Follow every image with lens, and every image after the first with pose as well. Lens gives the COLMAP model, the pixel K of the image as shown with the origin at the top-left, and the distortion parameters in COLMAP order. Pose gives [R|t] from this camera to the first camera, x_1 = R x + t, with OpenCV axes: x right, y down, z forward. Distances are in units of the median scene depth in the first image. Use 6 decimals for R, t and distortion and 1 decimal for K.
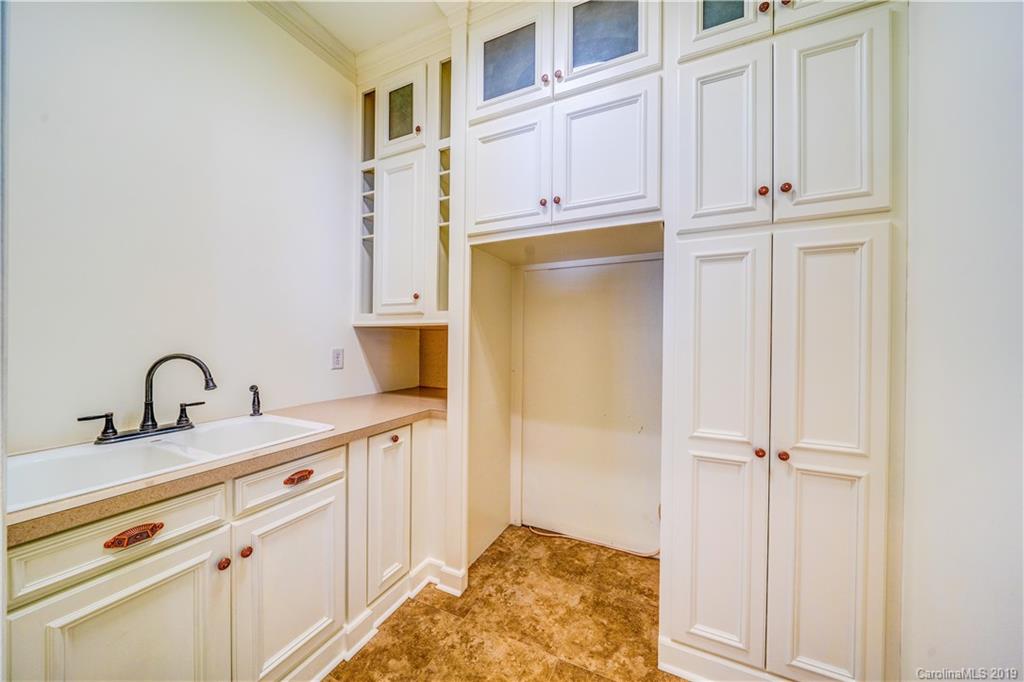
lens RADIAL K [[353.0, 0, 512.6], [0, 353.0, 341.1], [0, 0, 1]] dist [-0.007481, -0.000290]
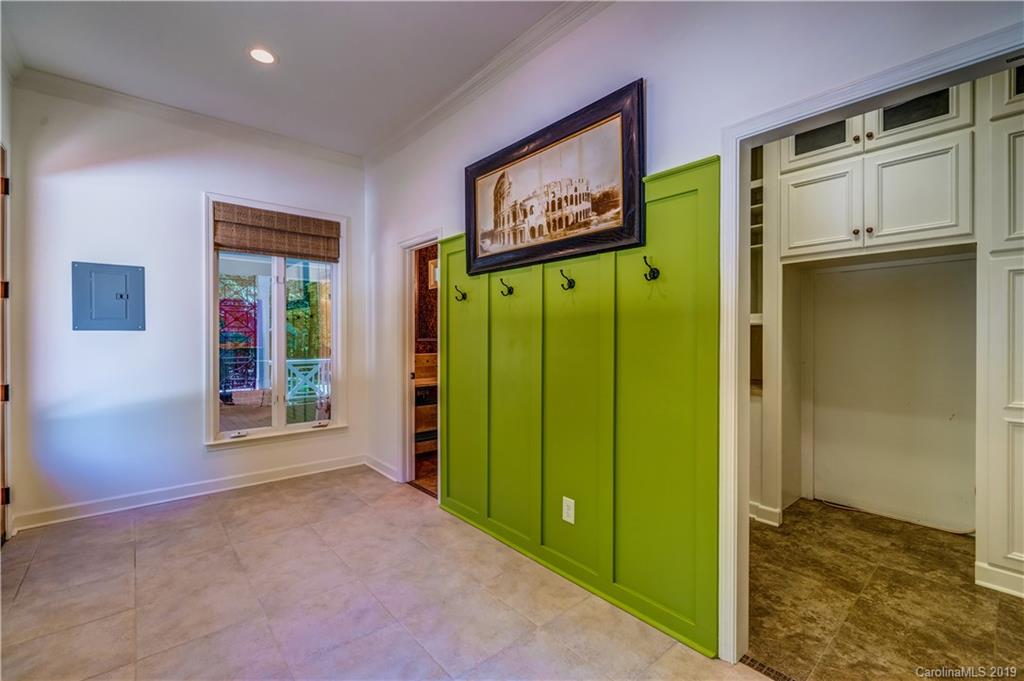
lens RADIAL K [[444.8, 0, 513.1], [0, 444.8, 339.0], [0, 0, 1]] dist [-0.003317, 0.001679]
pose [[0.915995, -0.008694, -0.401095, -0.426541], [0.008030, 0.999962, -0.003335, 0.006159], [0.401109, -0.000166, 0.916030, -1.049797]]
